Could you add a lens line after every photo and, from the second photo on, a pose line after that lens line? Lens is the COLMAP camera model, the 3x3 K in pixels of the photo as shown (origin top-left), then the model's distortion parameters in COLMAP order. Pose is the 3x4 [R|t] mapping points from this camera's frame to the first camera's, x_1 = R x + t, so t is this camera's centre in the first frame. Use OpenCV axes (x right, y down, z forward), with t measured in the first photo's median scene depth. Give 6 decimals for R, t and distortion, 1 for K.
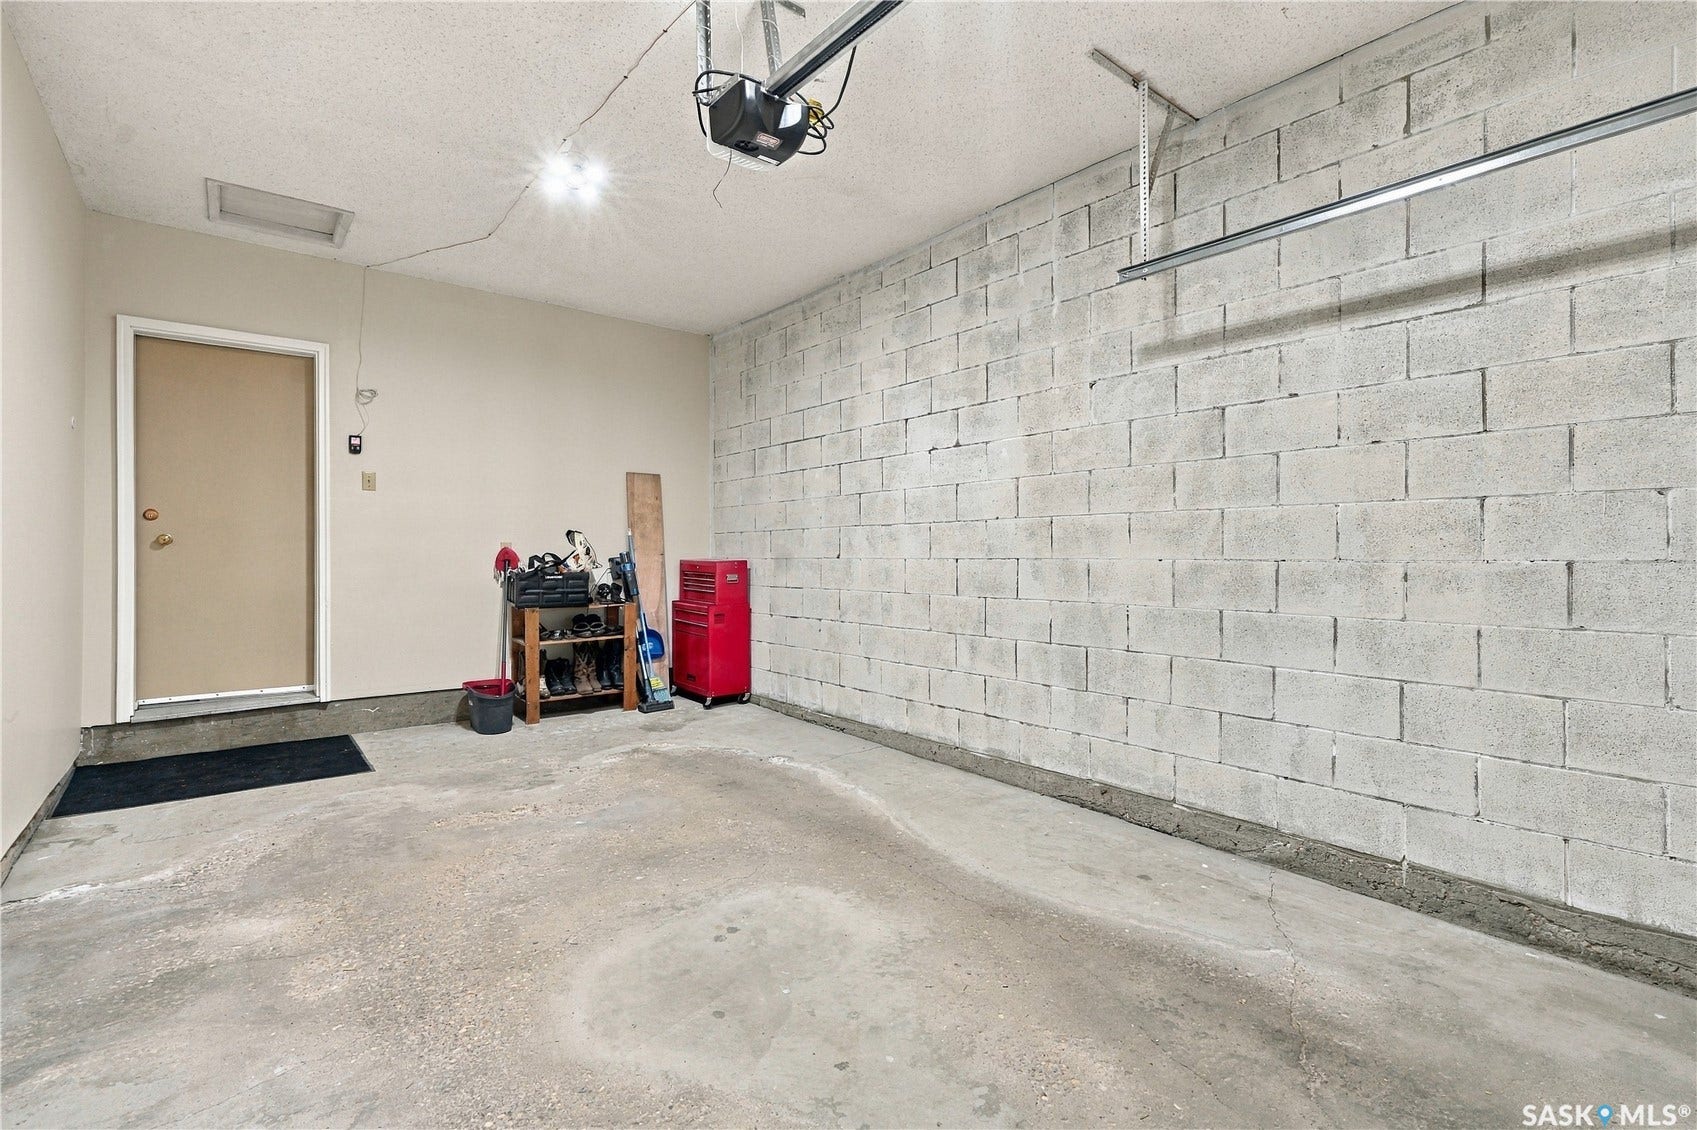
lens RADIAL K [[765.7, 0, 857.9], [0, 765.7, 560.4], [0, 0, 1]] dist [-0.004155, 0.002983]
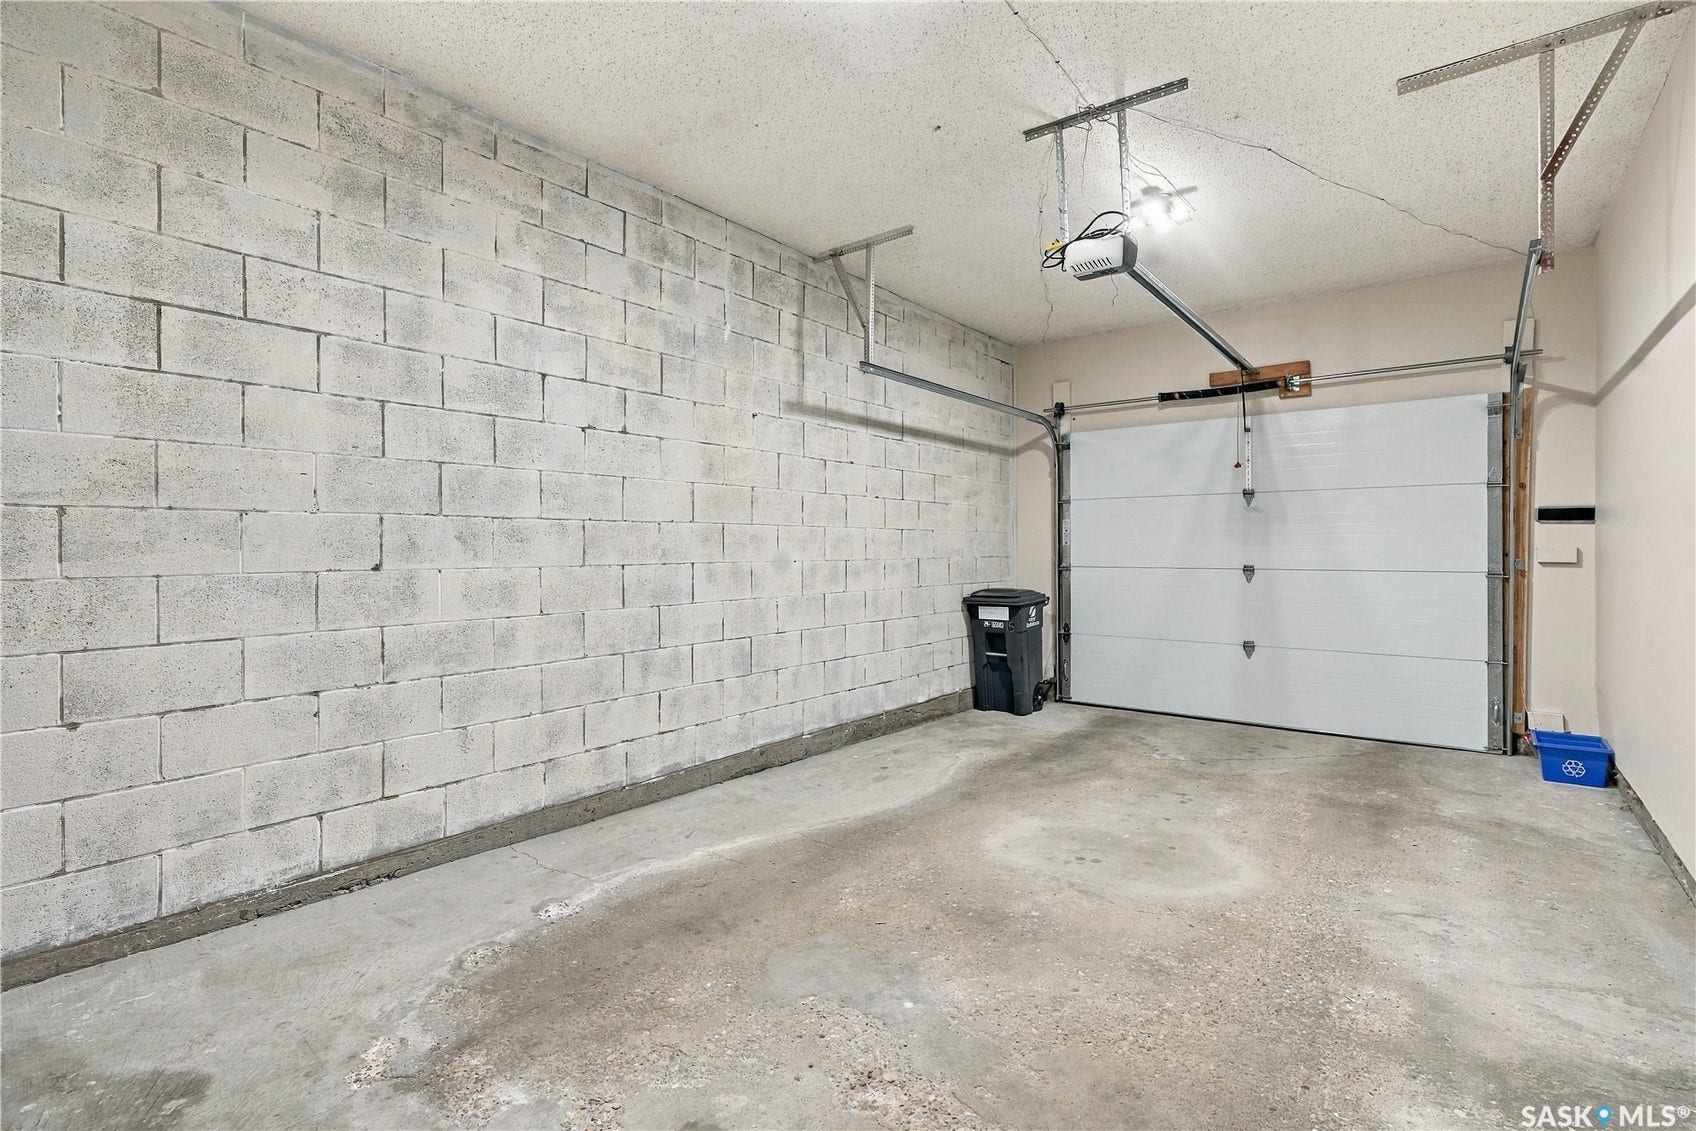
lens RADIAL K [[765.2, 0, 858.3], [0, 765.2, 551.9], [0, 0, 1]] dist [-0.004155, 0.002983]
pose [[-0.199099, -0.005888, 0.979962, -0.884315], [0.006522, 0.999952, 0.007333, -0.024880], [-0.979958, 0.007852, -0.199051, 1.069572]]
